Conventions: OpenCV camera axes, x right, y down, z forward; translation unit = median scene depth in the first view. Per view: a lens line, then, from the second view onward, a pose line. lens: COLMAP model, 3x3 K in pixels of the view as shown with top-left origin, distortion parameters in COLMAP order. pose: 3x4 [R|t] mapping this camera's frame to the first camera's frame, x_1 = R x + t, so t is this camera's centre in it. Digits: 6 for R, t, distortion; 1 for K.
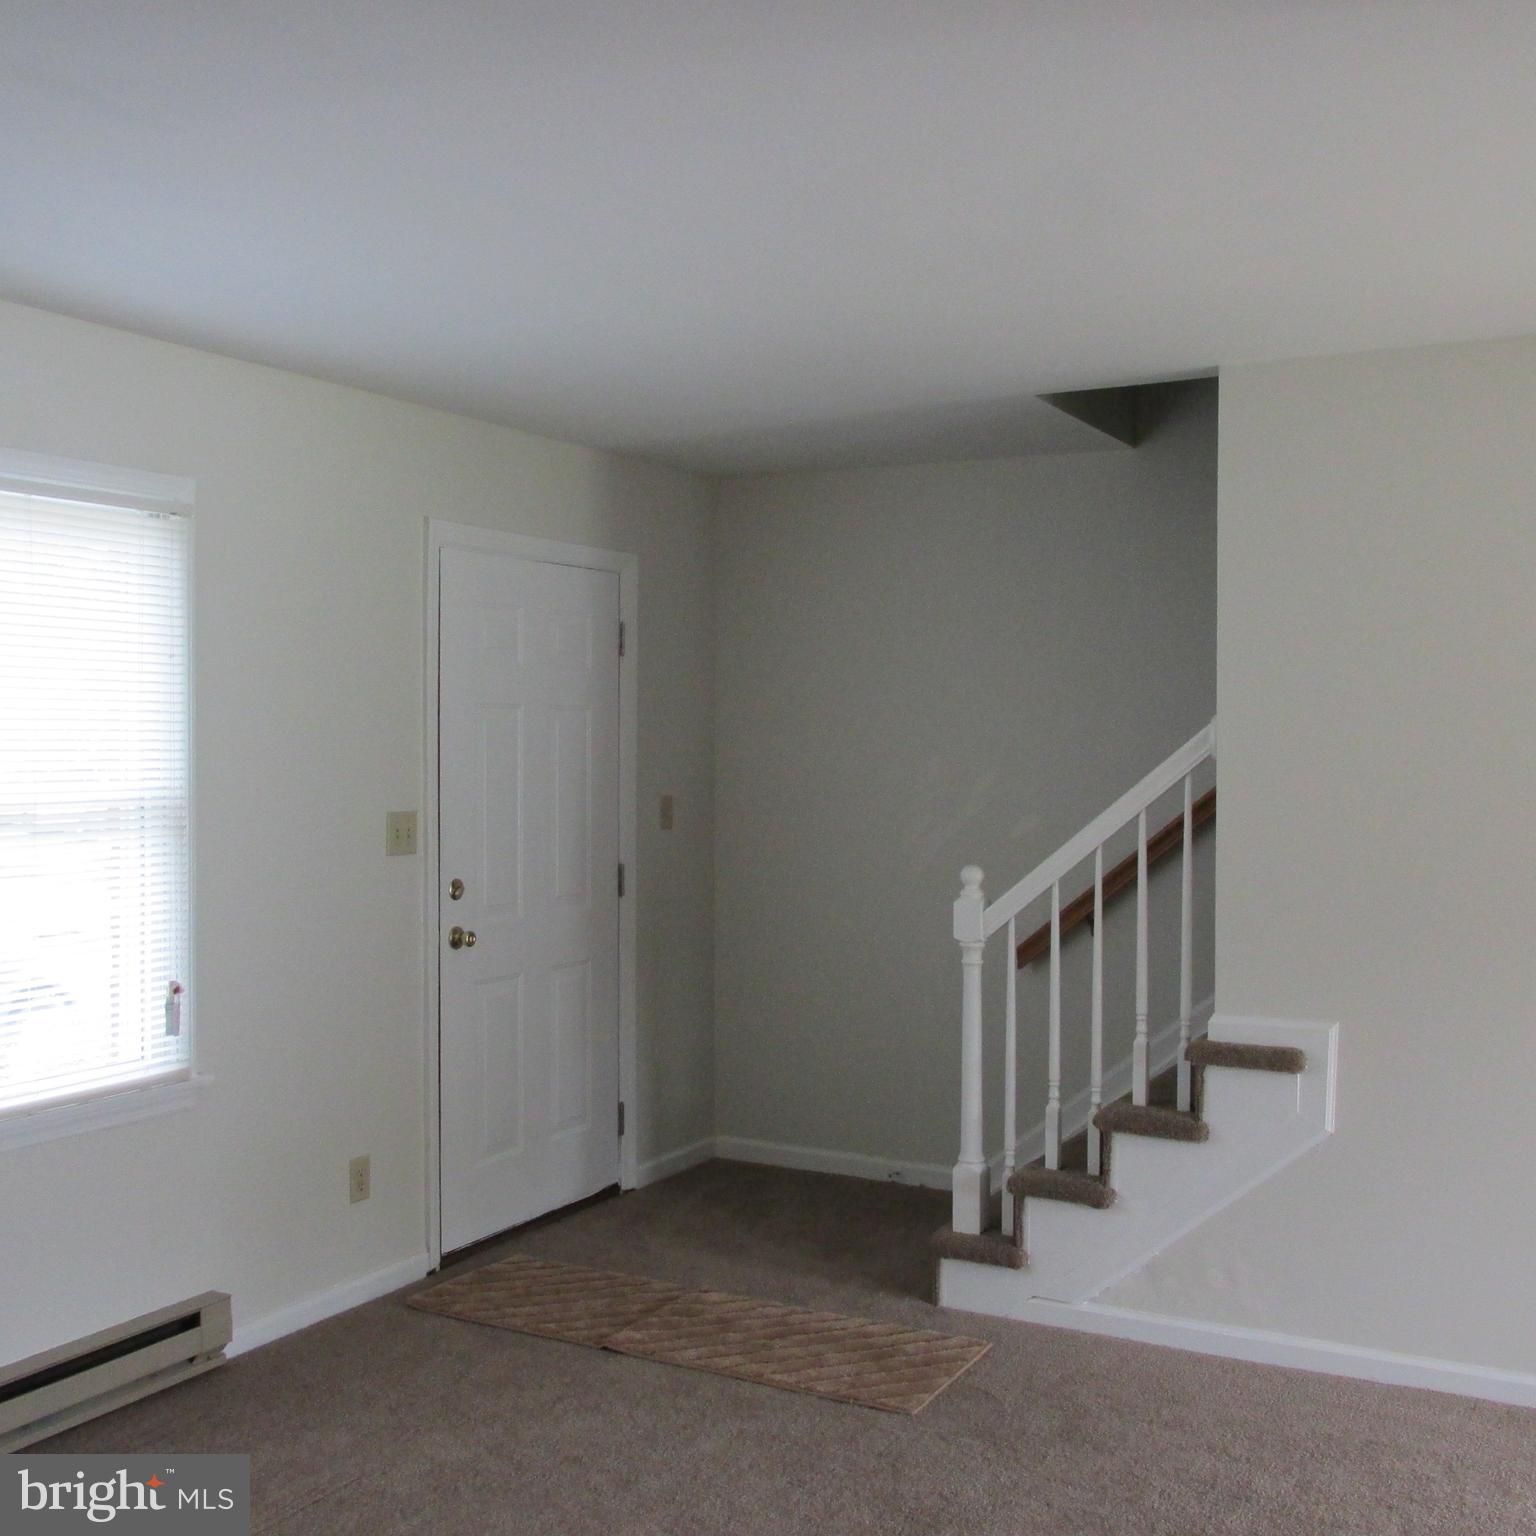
lens RADIAL K [[1689.5, 0, 773.1], [0, 1689.5, 765.5], [0, 0, 1]] dist [-0.048182, 0.020108]
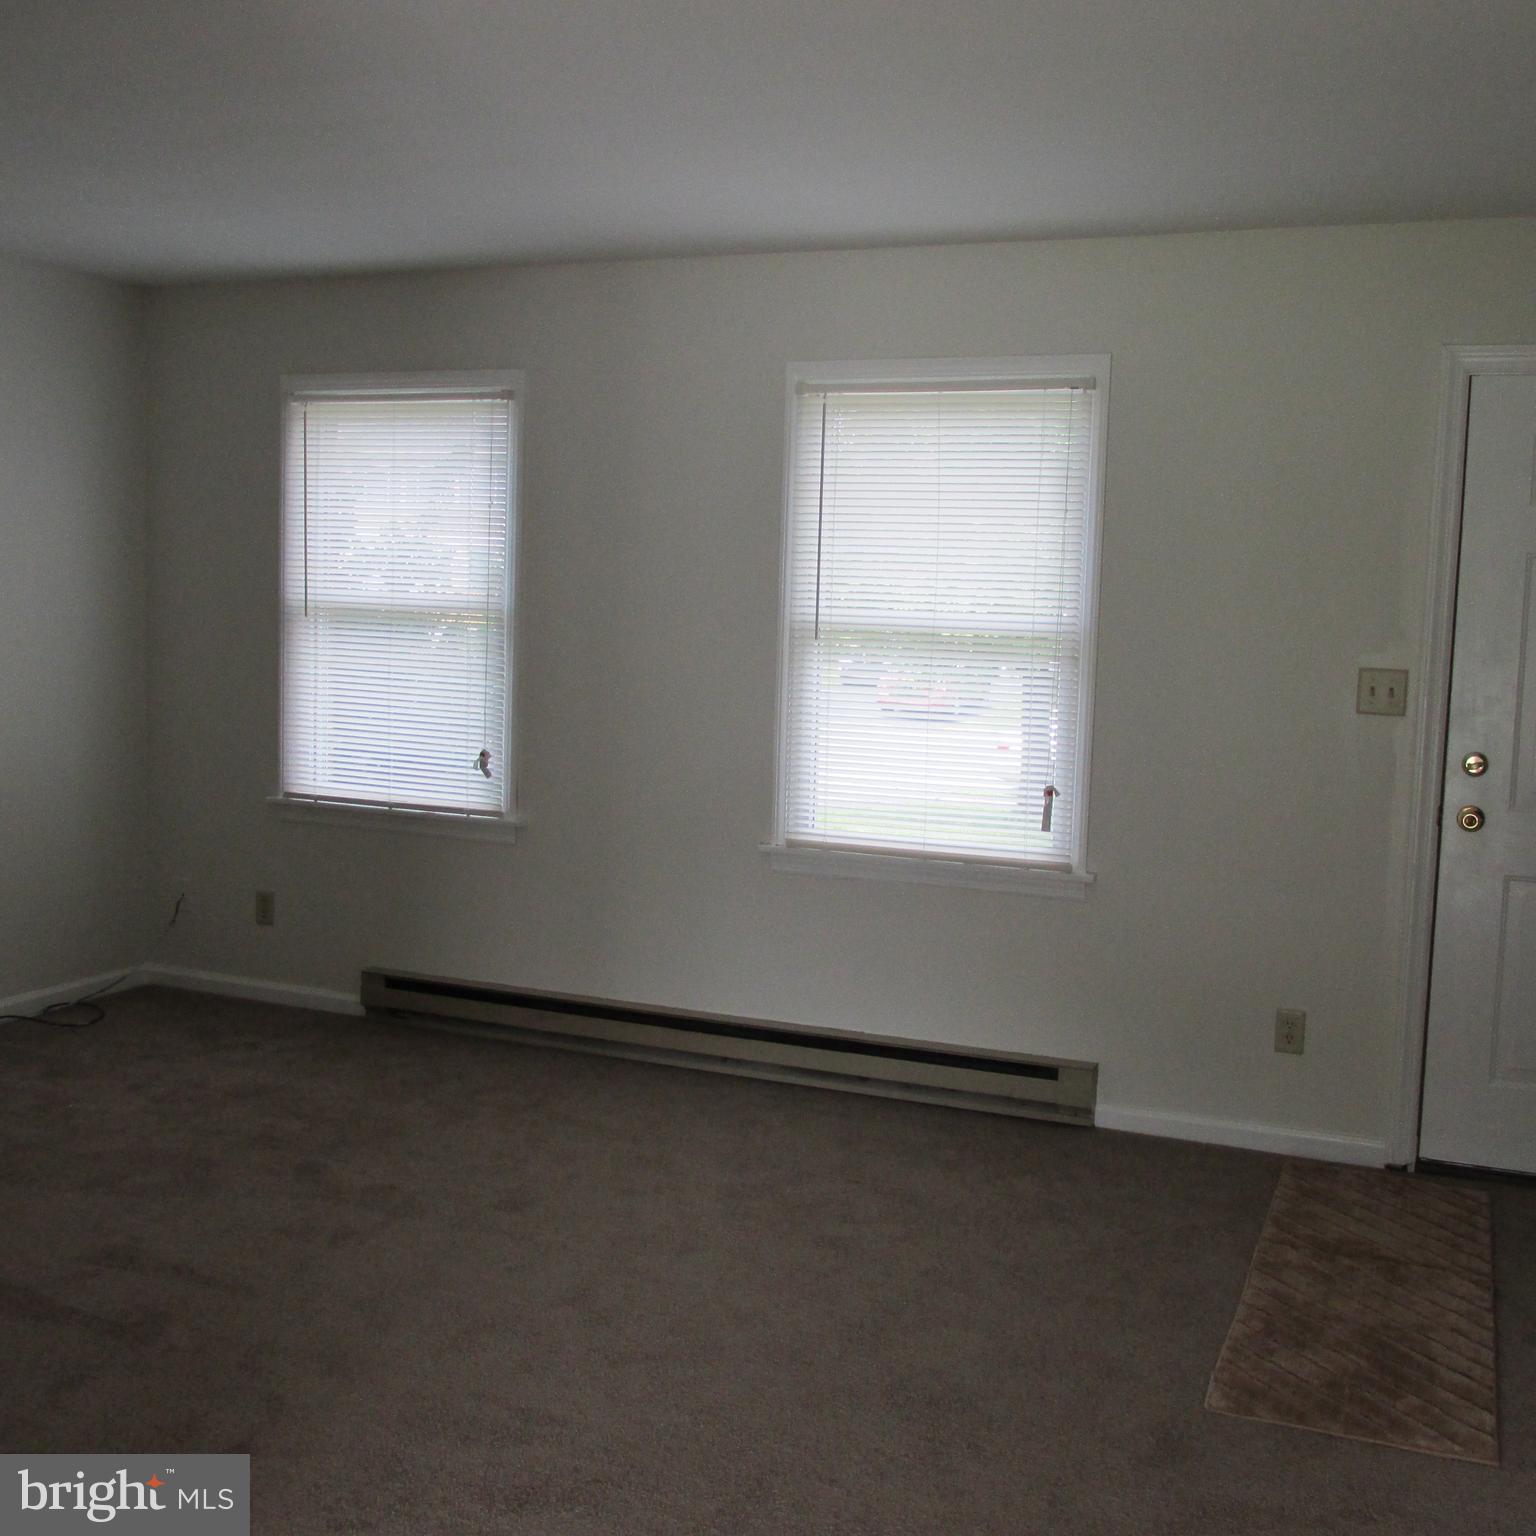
lens RADIAL K [[1689.5, 0, 773.1], [0, 1689.5, 765.5], [0, 0, 1]] dist [-0.048182, 0.020108]
pose [[0.116712, 0.100219, -0.988096, 0.773387], [-0.045448, 0.994392, 0.095489, 0.008017], [0.992125, 0.033762, 0.120612, 0.637538]]
